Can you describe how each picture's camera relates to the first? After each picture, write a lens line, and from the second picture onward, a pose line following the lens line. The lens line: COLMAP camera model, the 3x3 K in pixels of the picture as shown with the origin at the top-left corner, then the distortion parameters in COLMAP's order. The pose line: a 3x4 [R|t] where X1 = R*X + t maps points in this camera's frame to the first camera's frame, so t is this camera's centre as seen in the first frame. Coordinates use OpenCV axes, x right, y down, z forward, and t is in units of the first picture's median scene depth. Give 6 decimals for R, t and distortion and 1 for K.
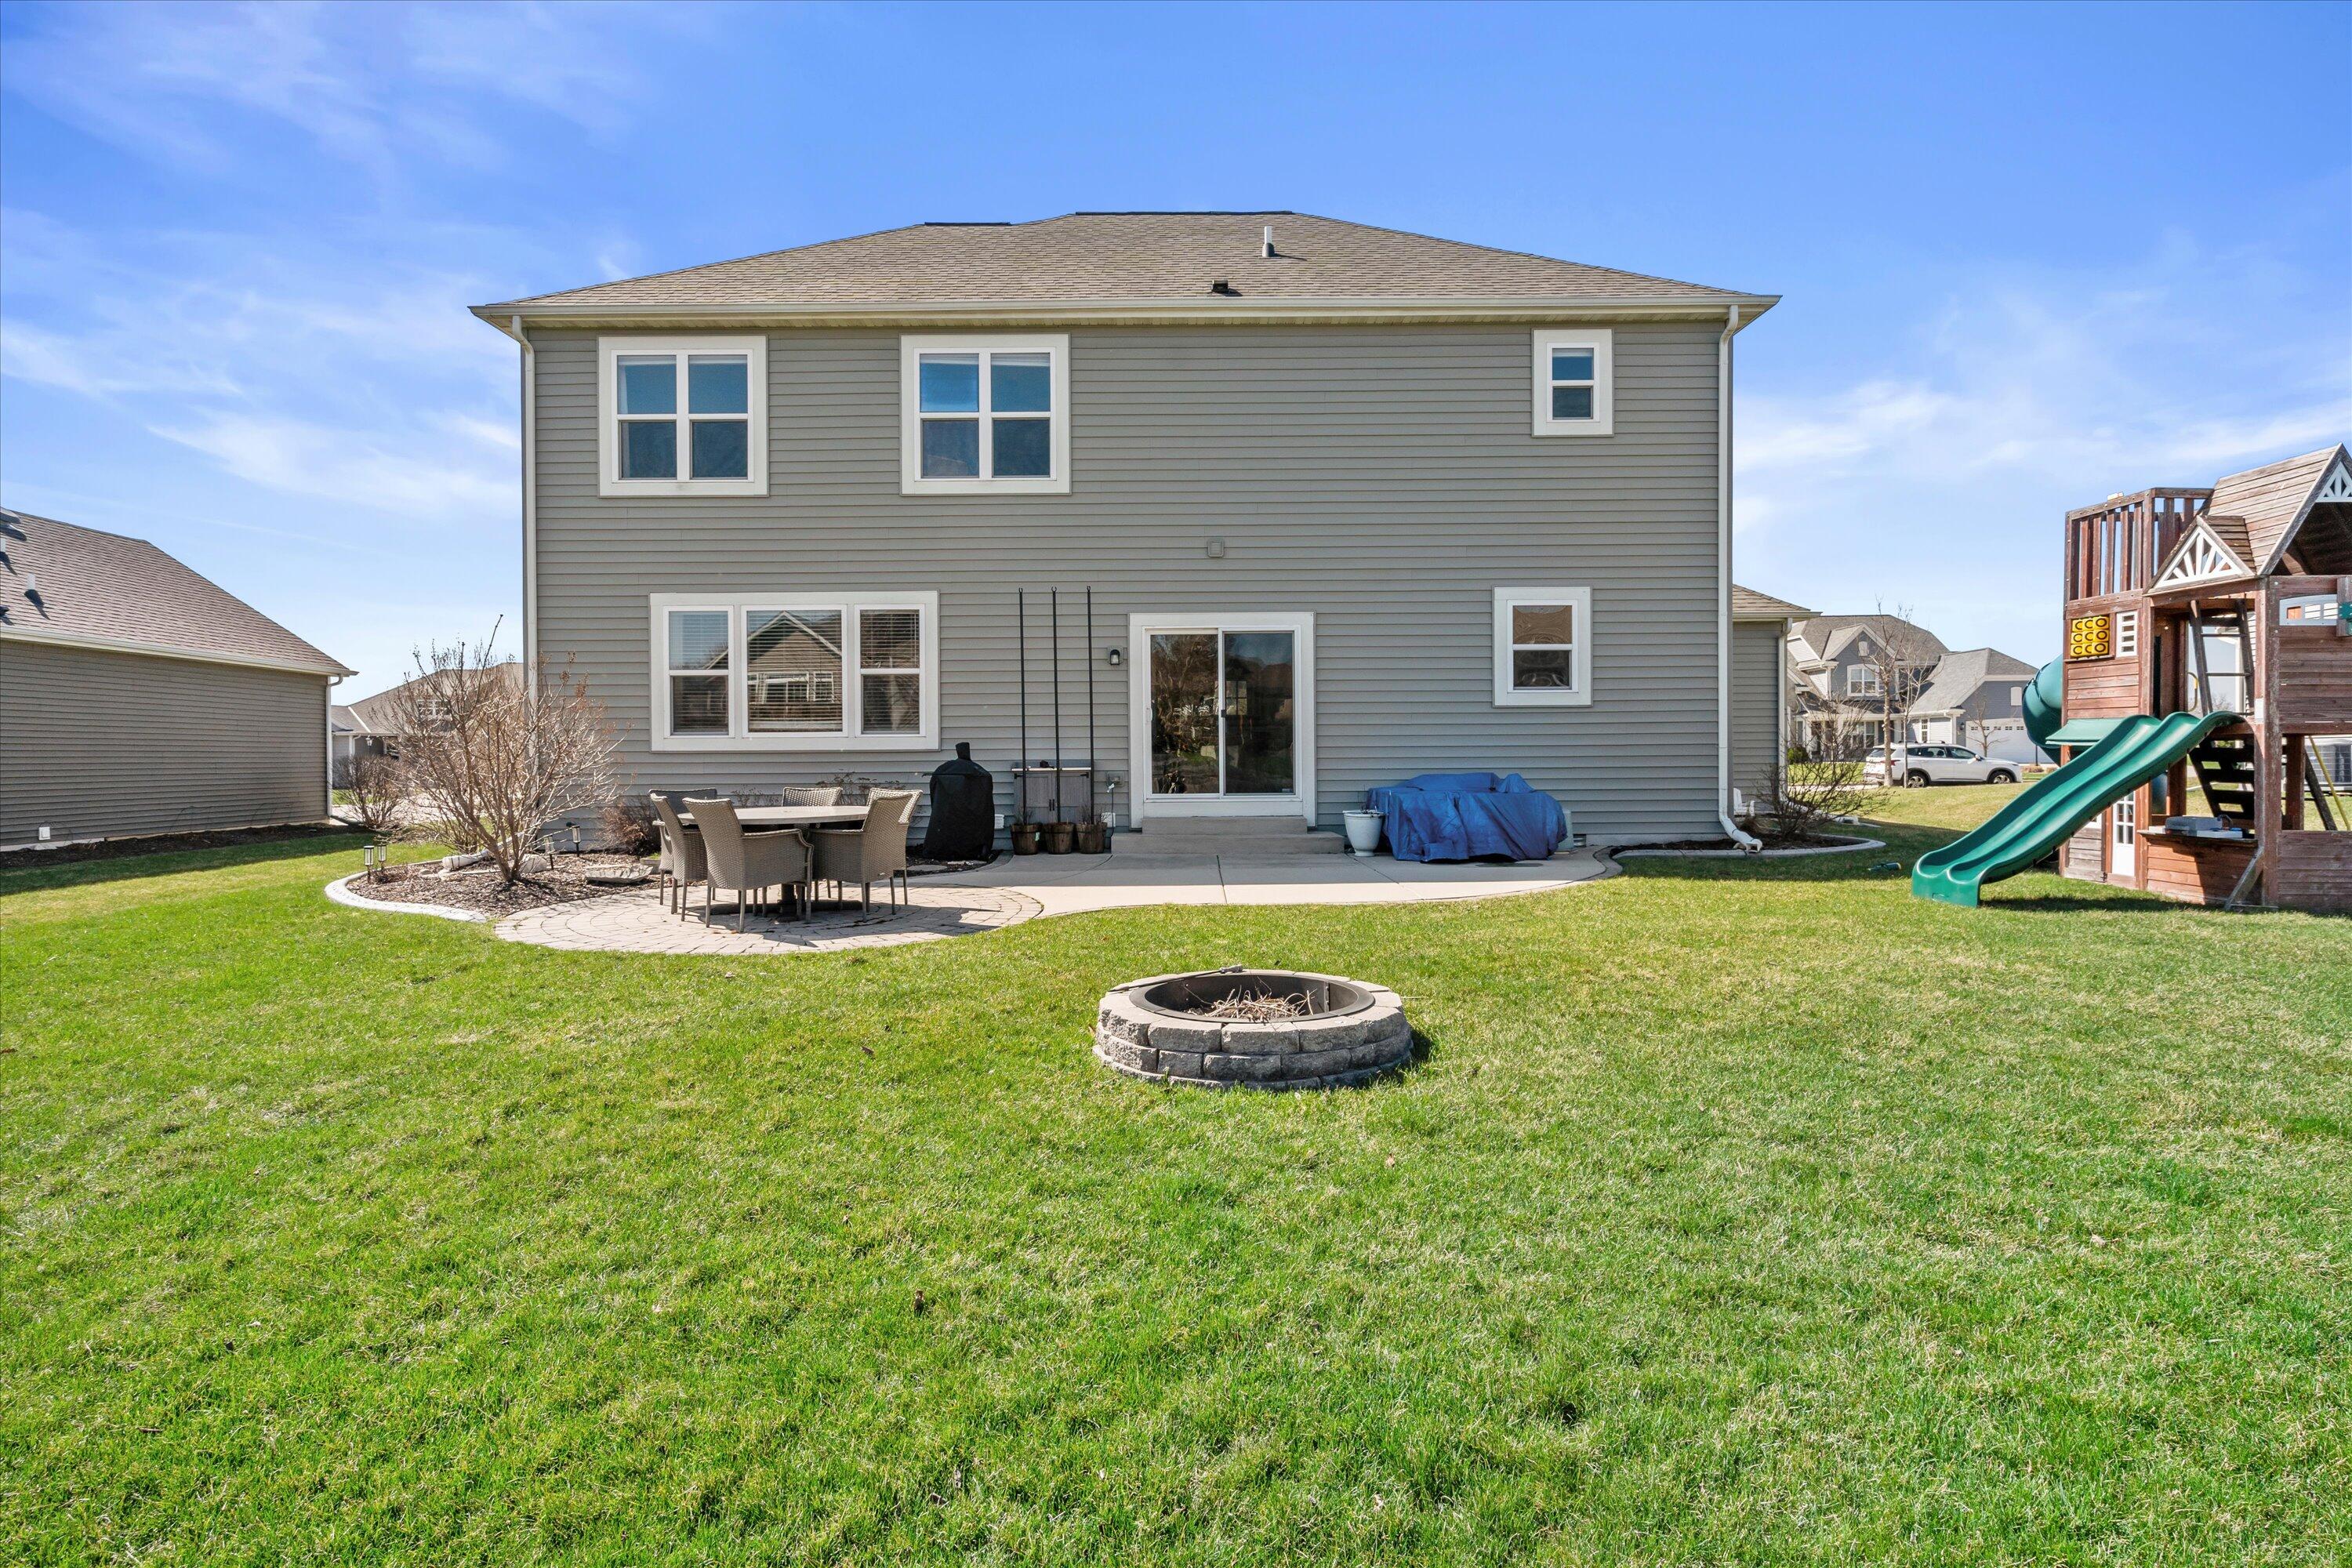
lens RADIAL K [[1207.4, 0, 1173.8], [0, 1207.4, 759.1], [0, 0, 1]] dist [0.000832, 0.000990]
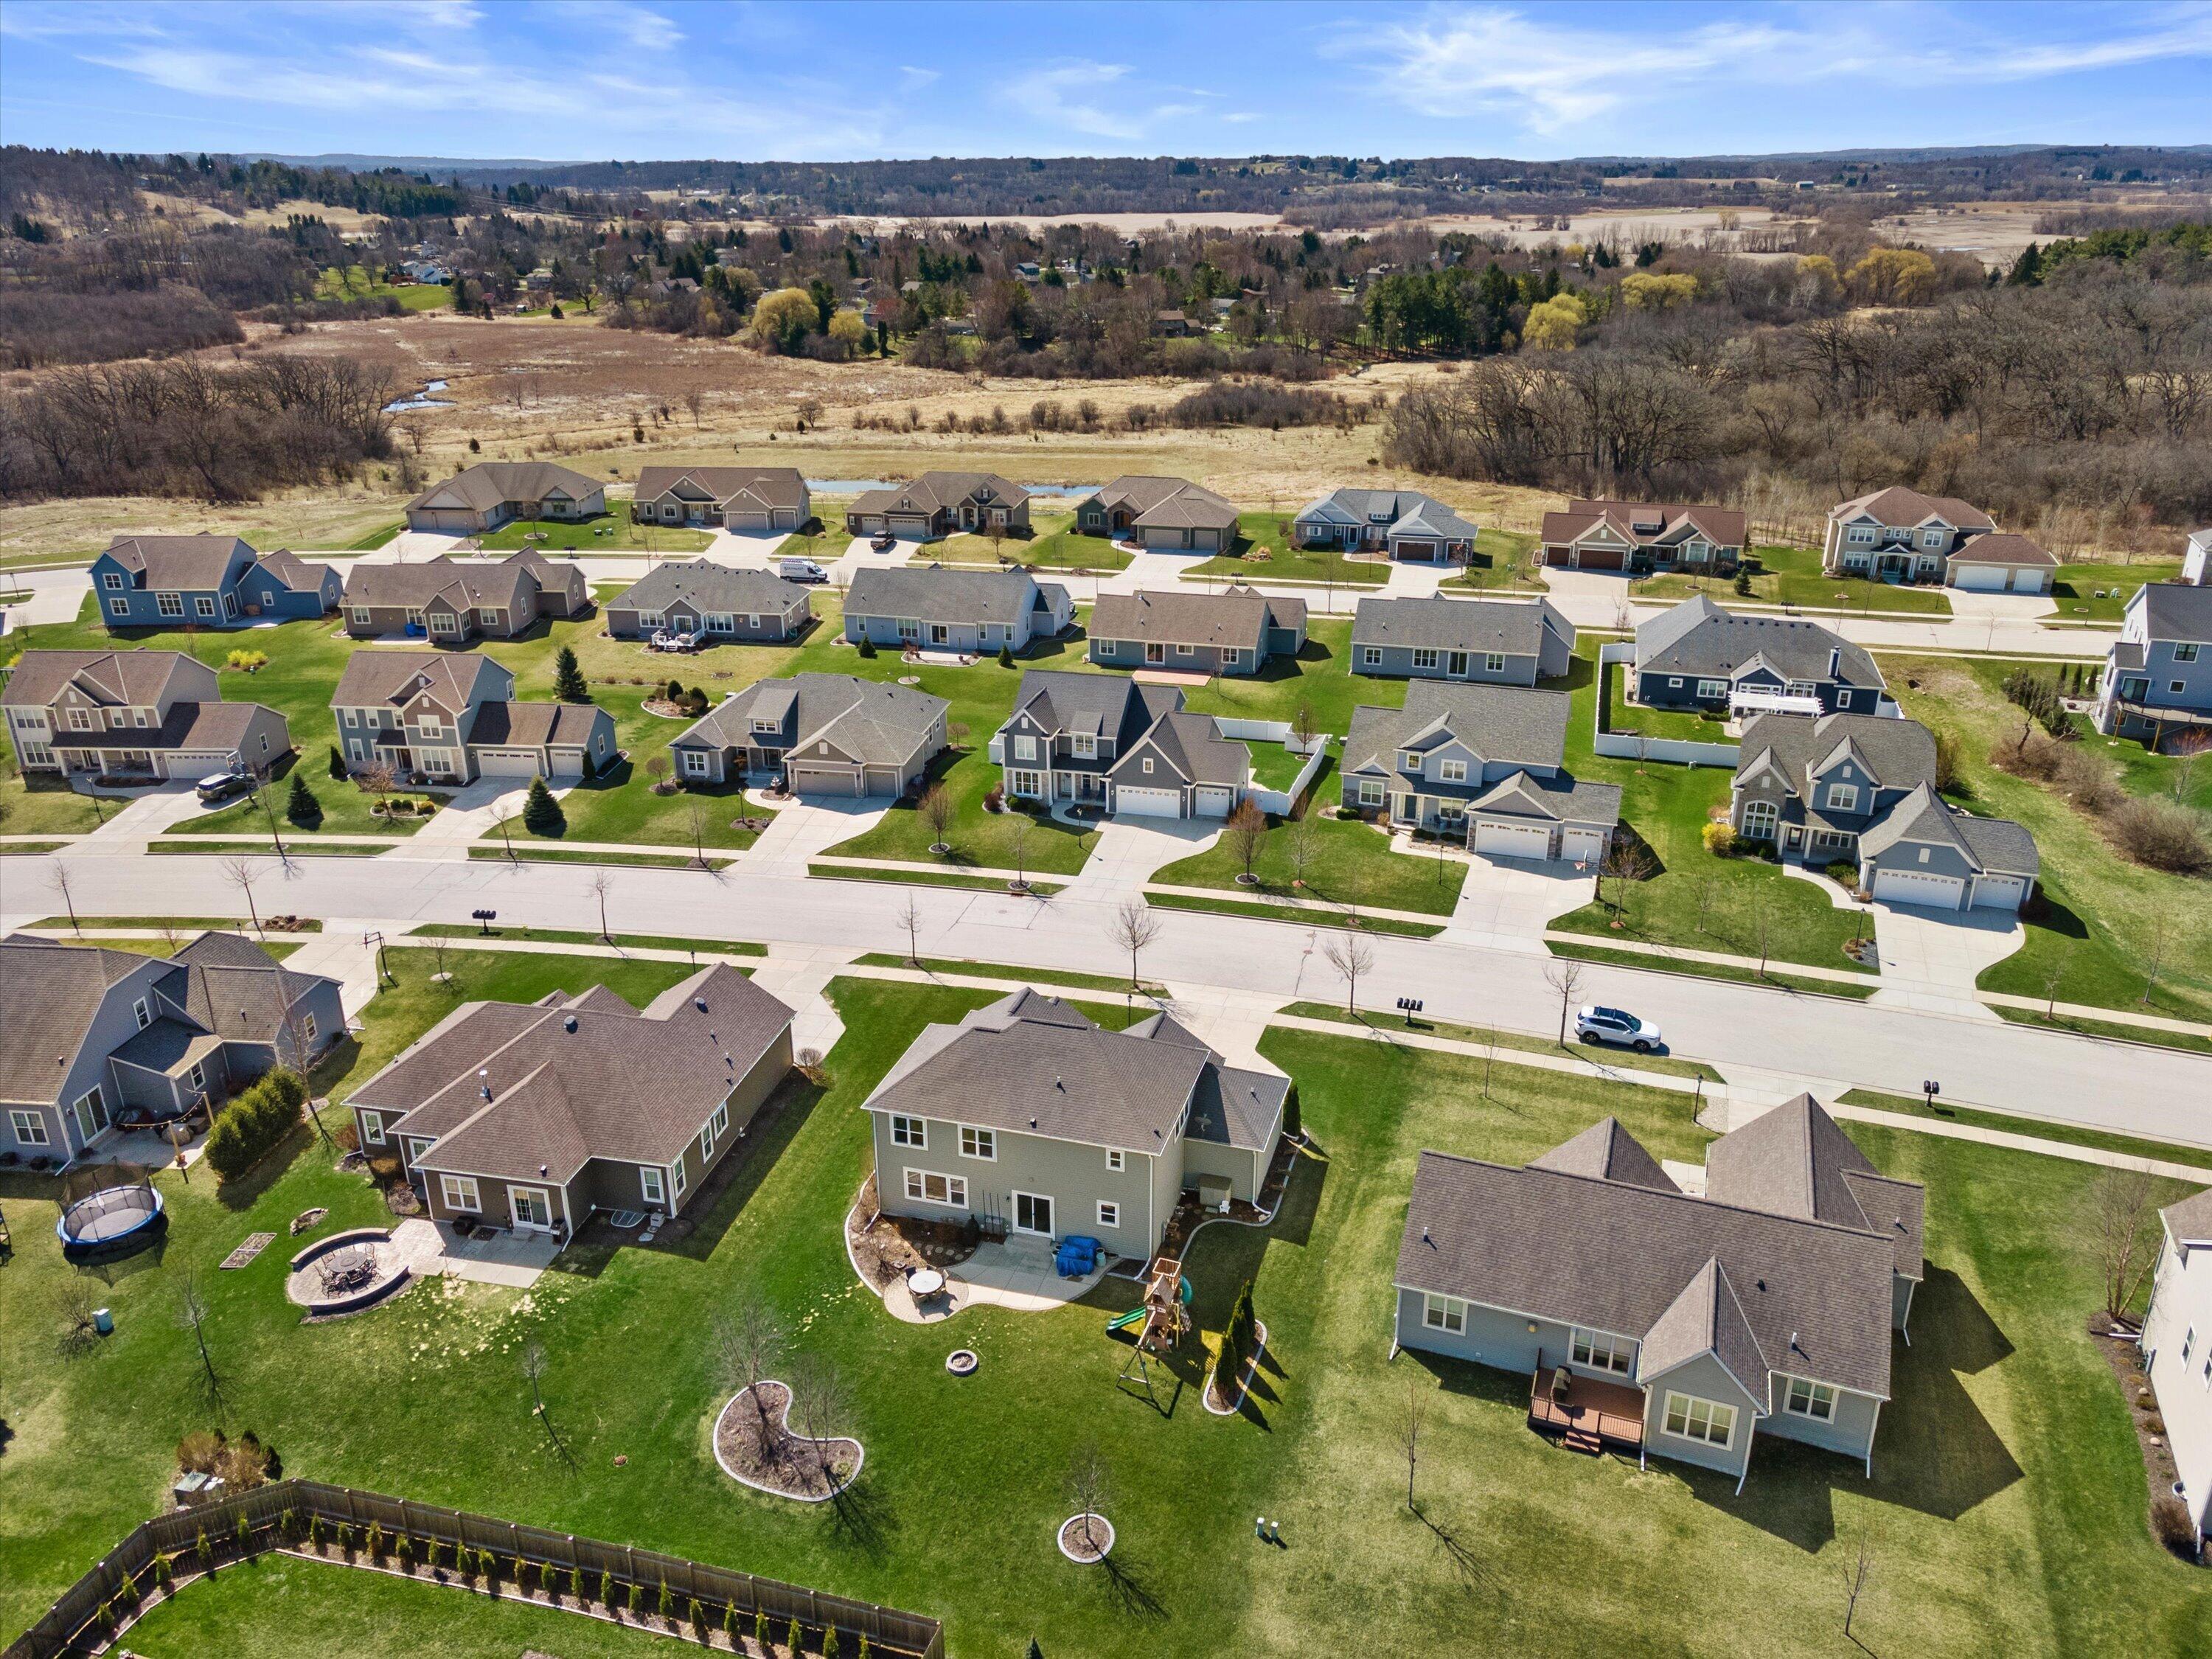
lens RADIAL K [[1585.0, 0, 1095.5], [0, 1585.0, 821.9], [0, 0, 1]] dist [0.033837, 0.013549]
pose [[0.956779, 0.106043, -0.270794, 1.562388], [-0.000191, 0.931378, 0.364054, -3.243258], [0.290817, -0.348267, 0.891143, -3.282557]]
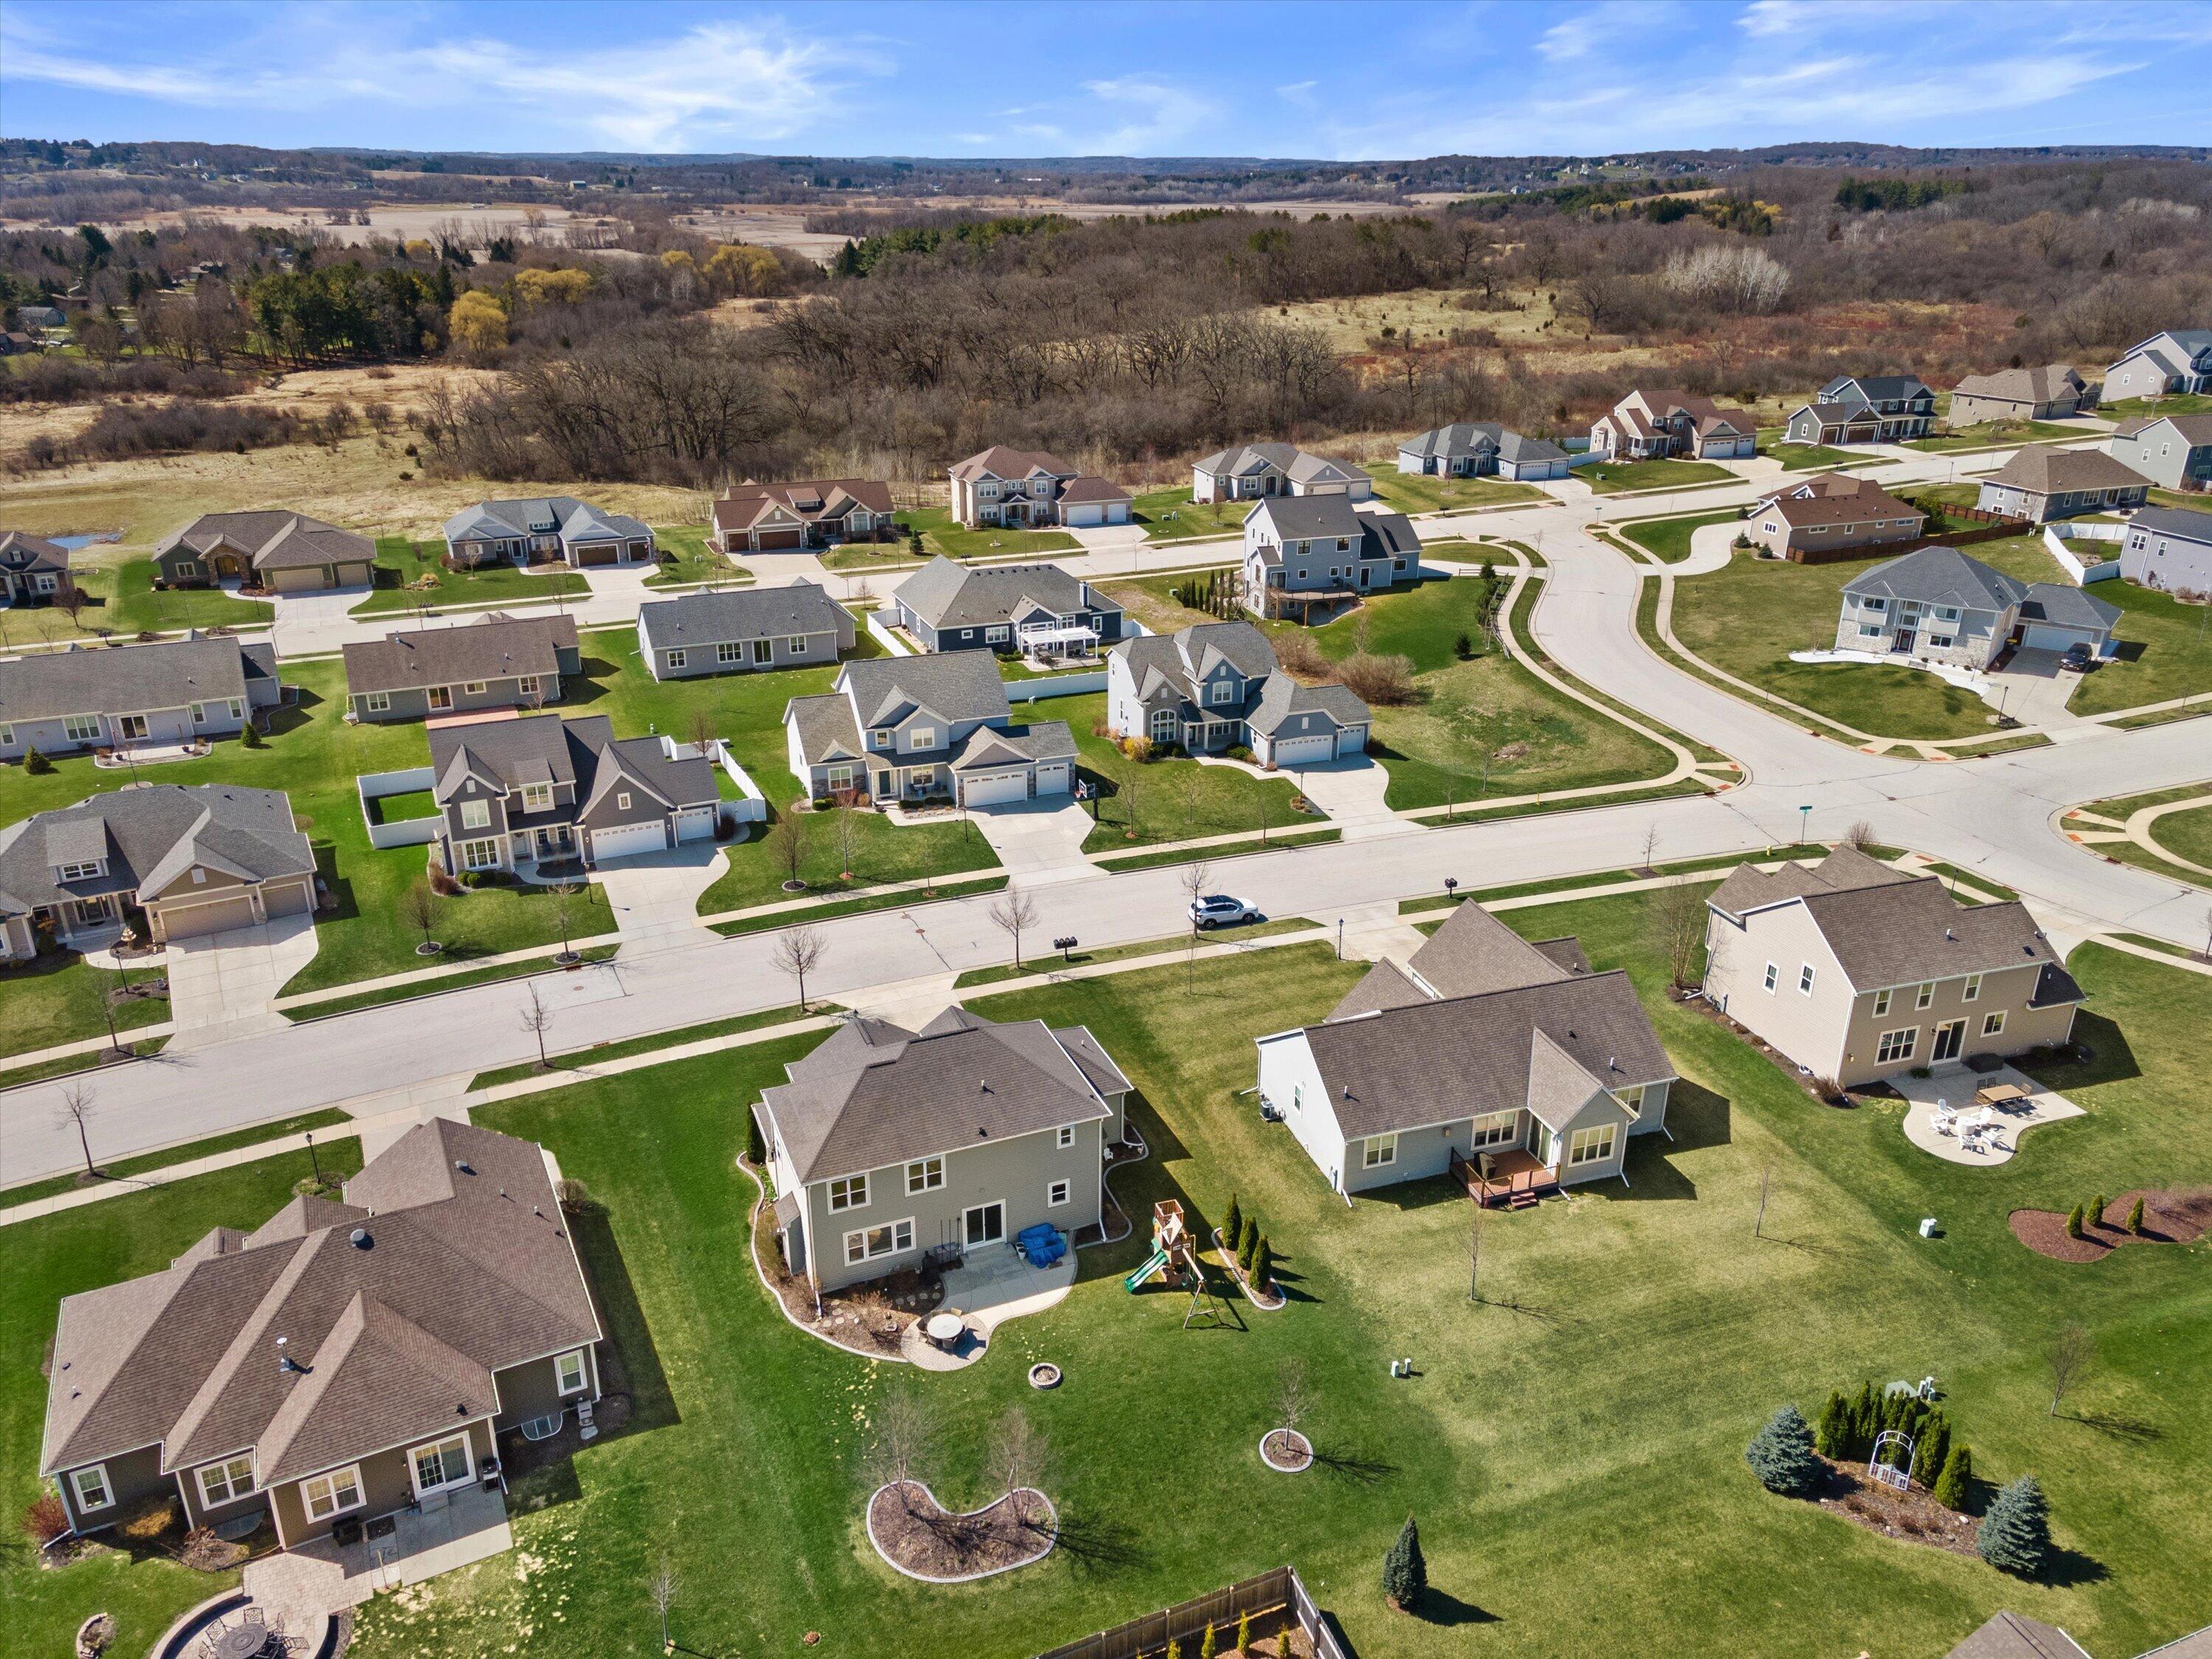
lens RADIAL K [[1585.0, 0, 1095.9], [0, 1585.0, 831.2], [0, 0, 1]] dist [0.033837, 0.013549]
pose [[0.927692, -0.141256, 0.345593, -1.257182], [0.003050, 0.928499, 0.371324, -3.212306], [-0.373334, -0.343420, 0.861791, -3.238669]]
